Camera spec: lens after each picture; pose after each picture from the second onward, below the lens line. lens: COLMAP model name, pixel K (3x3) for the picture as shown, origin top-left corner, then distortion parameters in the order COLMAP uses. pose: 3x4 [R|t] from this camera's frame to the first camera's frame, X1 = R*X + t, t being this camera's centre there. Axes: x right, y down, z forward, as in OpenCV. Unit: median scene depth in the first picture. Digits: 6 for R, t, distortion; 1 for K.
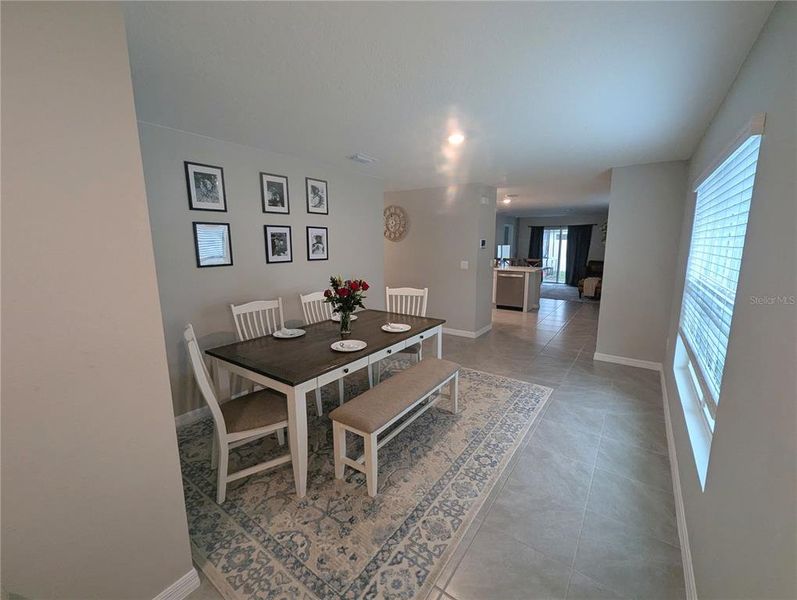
lens RADIAL K [[332.4, 0, 402.7], [0, 332.4, 297.9], [0, 0, 1]] dist [0.002153, -0.000157]
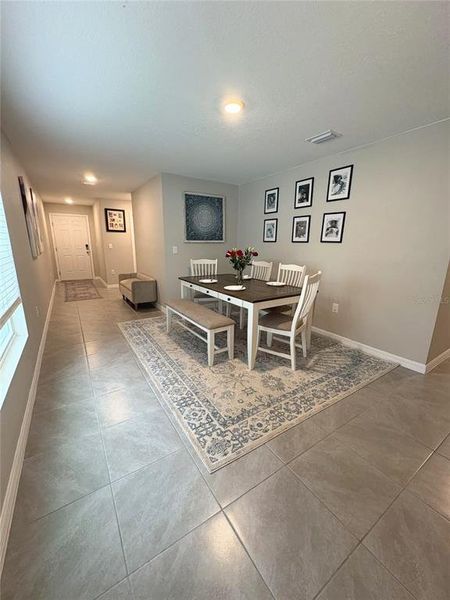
lens RADIAL K [[238.4, 0, 227.8], [0, 238.4, 300.2], [0, 0, 1]] dist [0.002769, 0.000041]
pose [[-0.356946, 0.224493, -0.906749, 0.765490], [-0.163068, 0.940813, 0.297119, -0.129277], [0.919782, 0.253917, -0.299212, 1.107618]]
